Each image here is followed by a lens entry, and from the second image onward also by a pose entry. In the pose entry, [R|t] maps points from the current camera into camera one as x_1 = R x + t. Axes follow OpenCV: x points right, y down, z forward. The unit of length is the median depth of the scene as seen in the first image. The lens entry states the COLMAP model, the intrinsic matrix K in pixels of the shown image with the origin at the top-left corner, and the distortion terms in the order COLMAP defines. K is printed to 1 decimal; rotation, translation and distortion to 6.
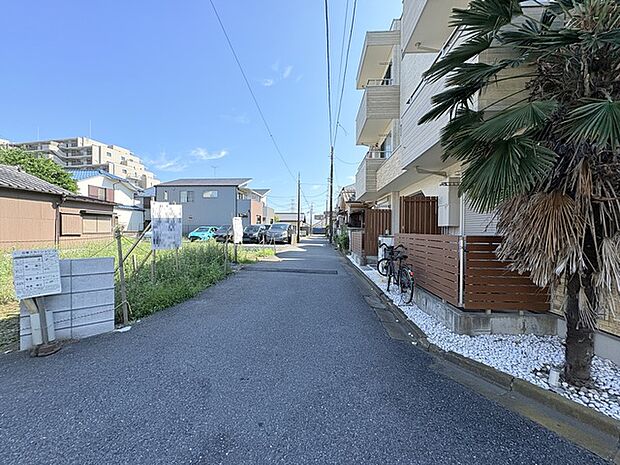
lens RADIAL K [[246.3, 0, 310.5], [0, 246.3, 231.2], [0, 0, 1]] dist [-0.001023, 0.000148]
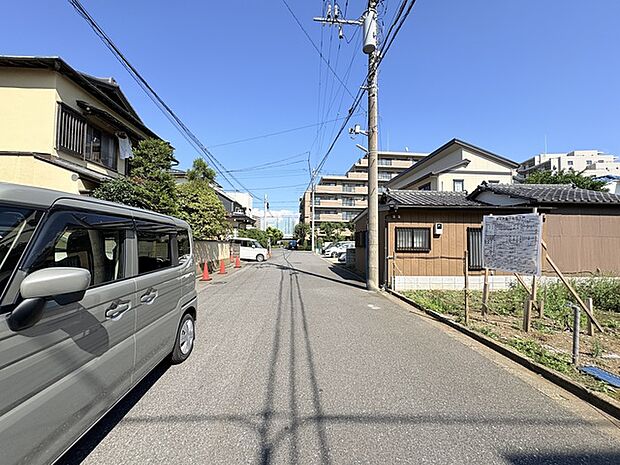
lens RADIAL K [[246.3, 0, 310.5], [0, 246.3, 231.2], [0, 0, 1]] dist [-0.001023, 0.000148]
pose [[0.107203, -0.056608, -0.992624, -0.182520], [-0.014772, 0.998177, -0.058520, -0.002427], [0.994127, 0.020937, 0.106171, -0.065057]]
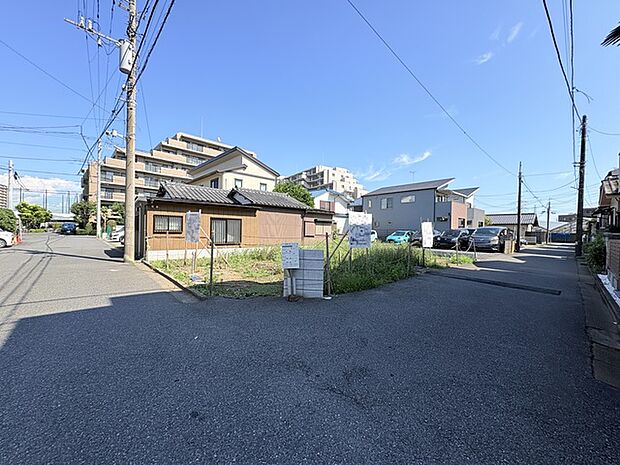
lens RADIAL K [[246.3, 0, 310.5], [0, 246.3, 231.2], [0, 0, 1]] dist [-0.001023, 0.000148]
pose [[0.712532, 0.006029, -0.701614, 0.036172], [-0.017722, 0.999799, -0.009407, 0.000177], [0.701416, 0.019137, 0.712495, -0.026158]]
